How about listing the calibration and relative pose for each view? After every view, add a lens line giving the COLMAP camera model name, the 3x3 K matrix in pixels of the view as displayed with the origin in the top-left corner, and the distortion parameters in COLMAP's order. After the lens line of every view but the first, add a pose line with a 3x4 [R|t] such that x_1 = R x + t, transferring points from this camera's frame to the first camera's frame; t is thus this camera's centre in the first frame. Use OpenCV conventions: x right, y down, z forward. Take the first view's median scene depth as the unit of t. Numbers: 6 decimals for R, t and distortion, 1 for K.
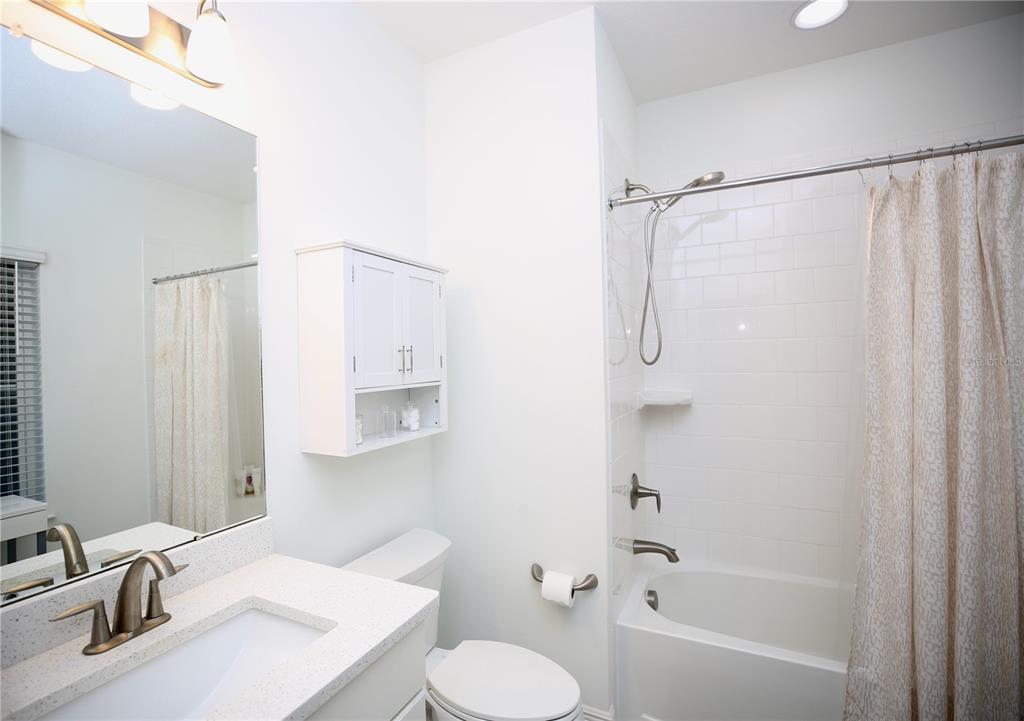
lens RADIAL K [[490.3, 0, 484.9], [0, 490.3, 359.4], [0, 0, 1]] dist [-0.048517, 0.014100]
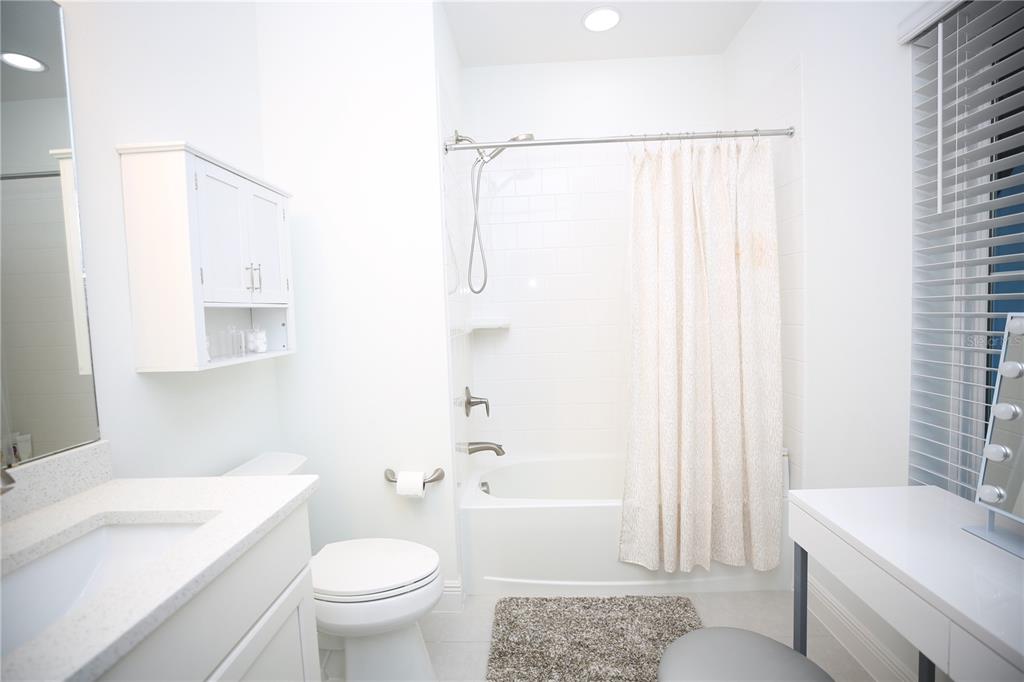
lens RADIAL K [[468.8, 0, 514.1], [0, 468.8, 341.8], [0, 0, 1]] dist [-0.041869, 0.013121]
pose [[0.903552, -0.037569, 0.426827, -0.089474], [0.016514, 0.998462, 0.052925, 0.088715], [-0.428159, -0.040772, 0.902783, -0.083847]]
